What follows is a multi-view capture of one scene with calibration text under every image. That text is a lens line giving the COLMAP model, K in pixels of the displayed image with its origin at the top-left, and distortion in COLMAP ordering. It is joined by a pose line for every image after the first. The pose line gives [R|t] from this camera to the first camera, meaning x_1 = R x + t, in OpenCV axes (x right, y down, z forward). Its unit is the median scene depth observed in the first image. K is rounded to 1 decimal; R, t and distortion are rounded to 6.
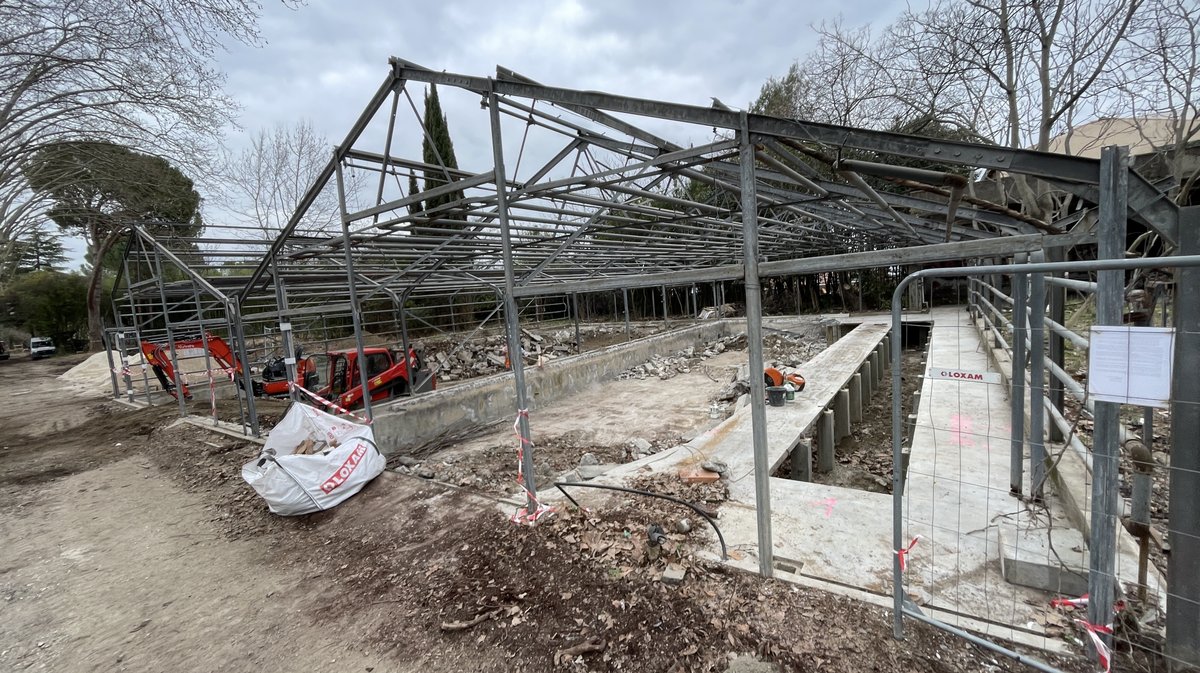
lens RADIAL K [[483.9, 0, 592.1], [0, 483.9, 341.9], [0, 0, 1]] dist [0.003006, -0.002450]
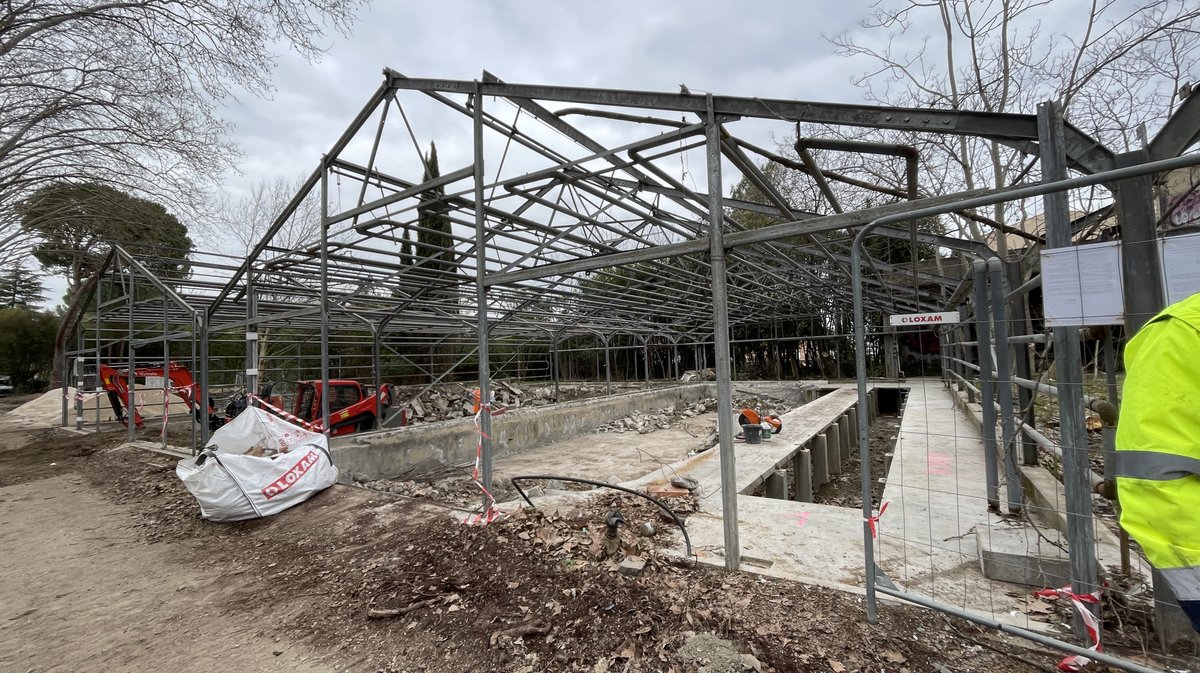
lens RADIAL K [[483.9, 0, 591.2], [0, 483.9, 341.5], [0, 0, 1]] dist [0.003006, -0.002450]
pose [[0.998548, 0.046389, 0.027394, 0.028150], [-0.041973, 0.988652, -0.144242, 0.120584], [-0.033774, 0.142883, 0.989163, 0.022466]]
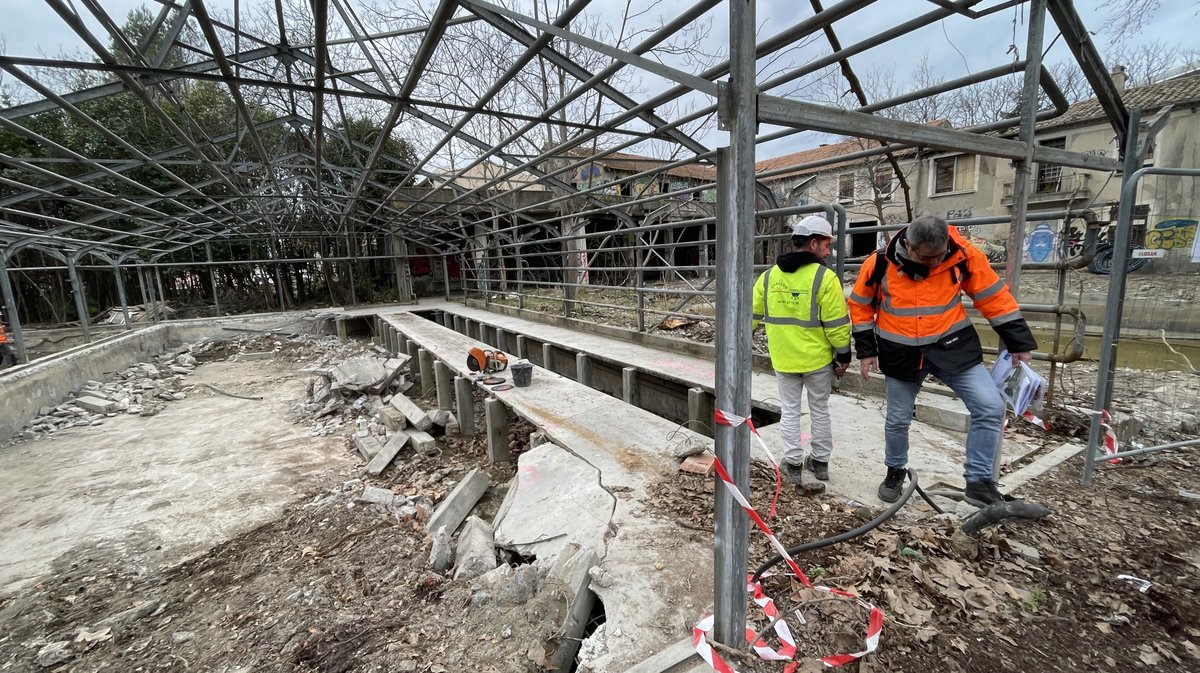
lens RADIAL K [[483.9, 0, 593.1], [0, 483.9, 338.3], [0, 0, 1]] dist [0.003006, -0.002450]
pose [[0.427885, -0.081223, 0.900176, -0.457178], [0.100109, 0.994085, 0.042111, 0.039922], [-0.898272, 0.072097, 0.433485, 0.771626]]
